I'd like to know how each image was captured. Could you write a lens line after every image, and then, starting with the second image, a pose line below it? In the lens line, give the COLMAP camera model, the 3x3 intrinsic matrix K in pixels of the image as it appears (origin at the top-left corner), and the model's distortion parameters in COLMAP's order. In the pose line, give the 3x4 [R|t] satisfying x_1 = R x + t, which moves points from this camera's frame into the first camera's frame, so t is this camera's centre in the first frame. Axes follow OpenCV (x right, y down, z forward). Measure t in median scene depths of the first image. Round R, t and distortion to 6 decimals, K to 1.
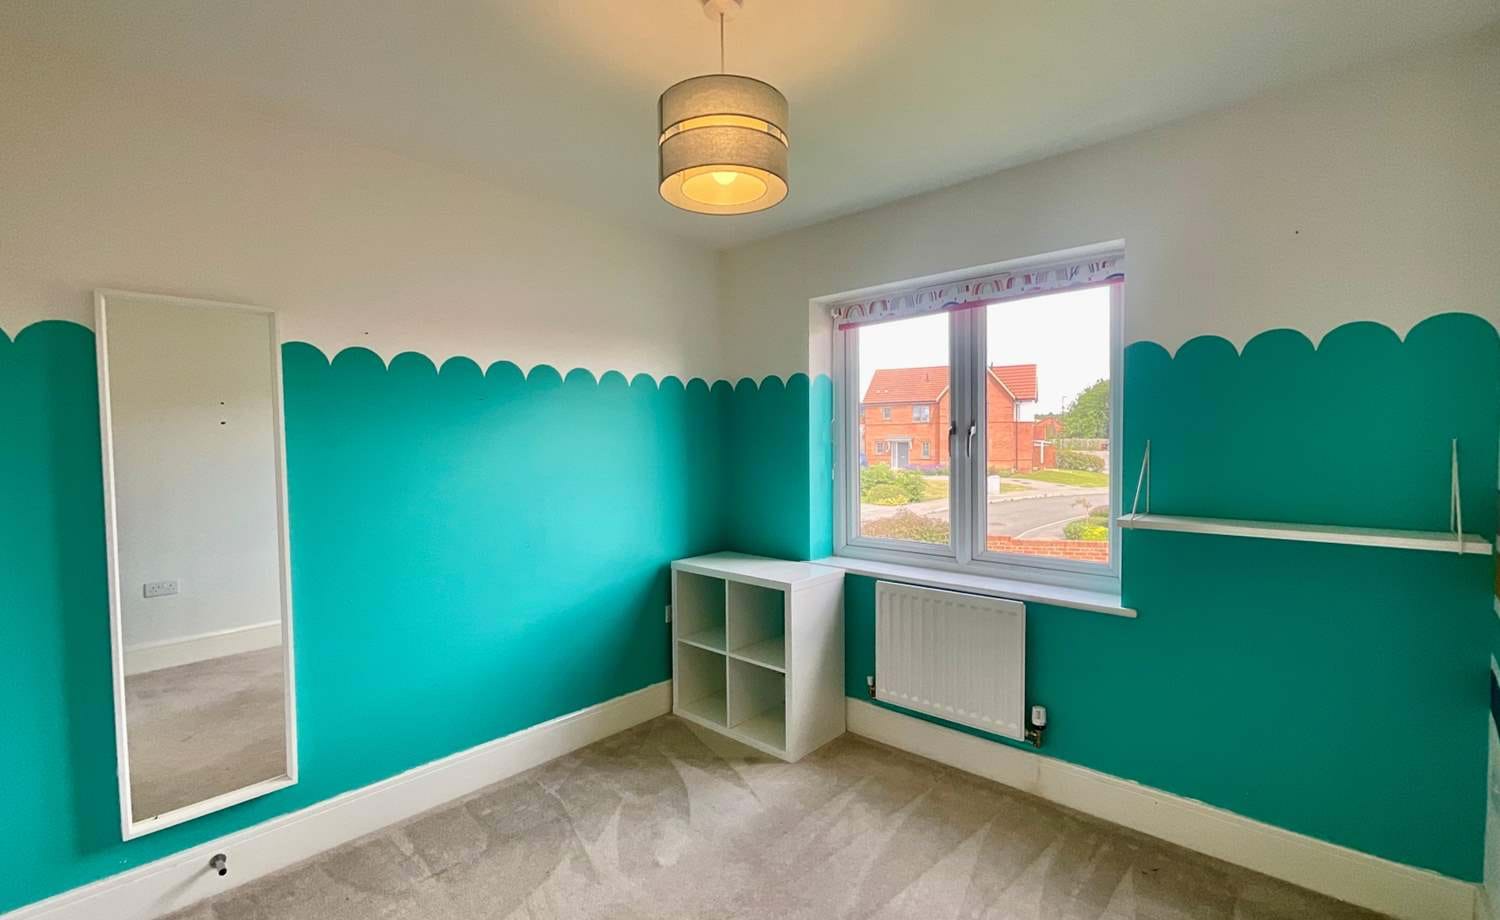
lens RADIAL K [[652.8, 0, 750.0], [0, 652.8, 460.0], [0, 0, 1]] dist [-0.000243, 0.000501]
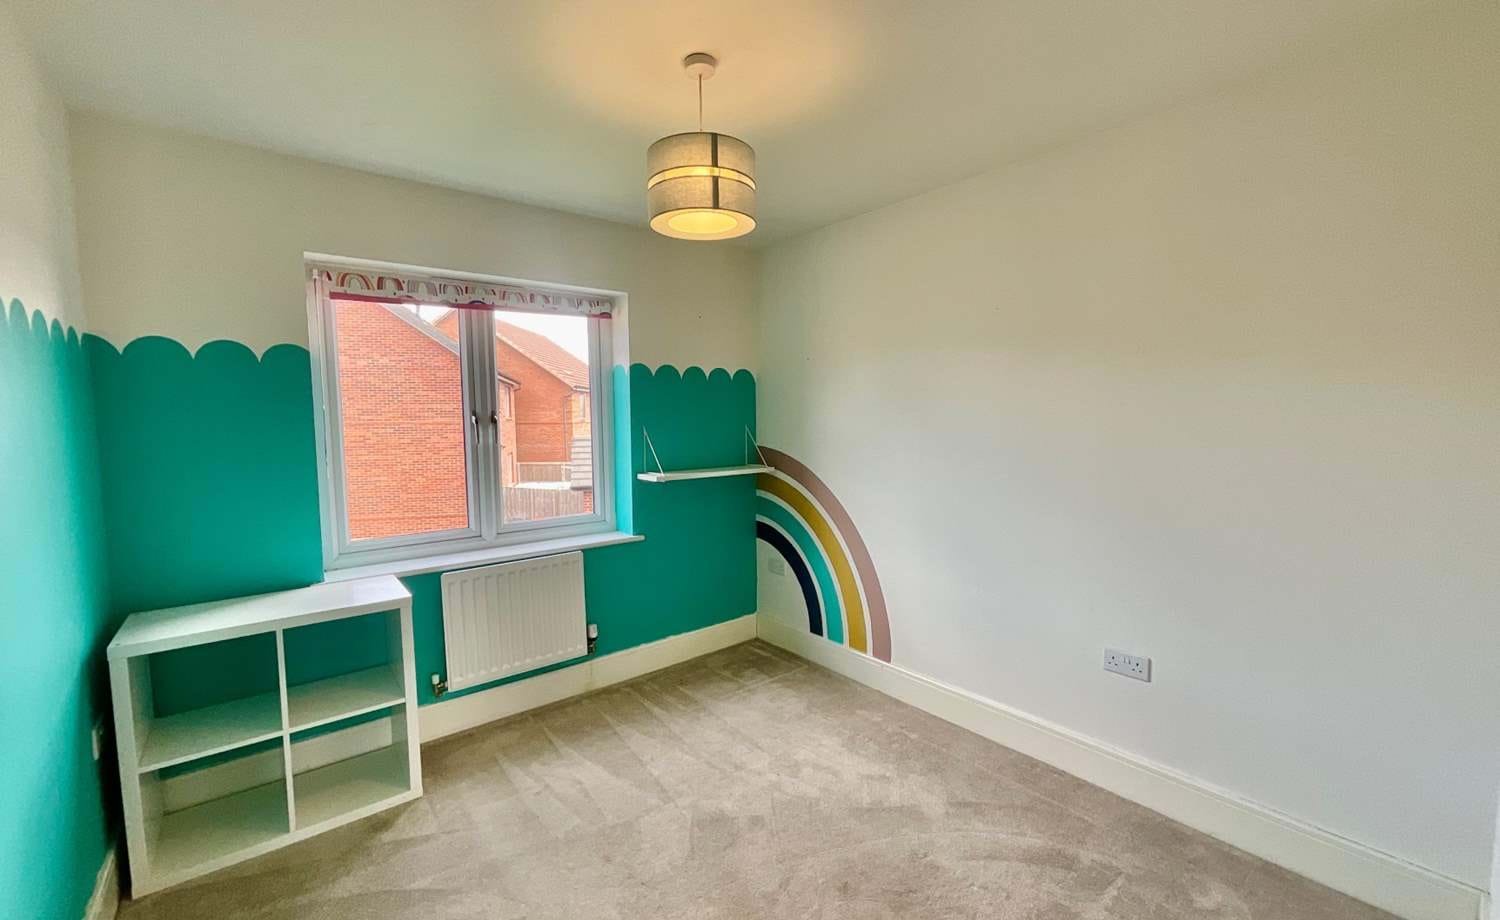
lens RADIAL K [[629.3, 0, 745.7], [0, 629.3, 460.8], [0, 0, 1]] dist [-0.003851, -0.000364]
pose [[0.138488, -0.063385, 0.988334, -0.776348], [0.044519, 0.997339, 0.057724, -0.020917], [-0.989363, 0.036006, 0.140941, 0.487149]]
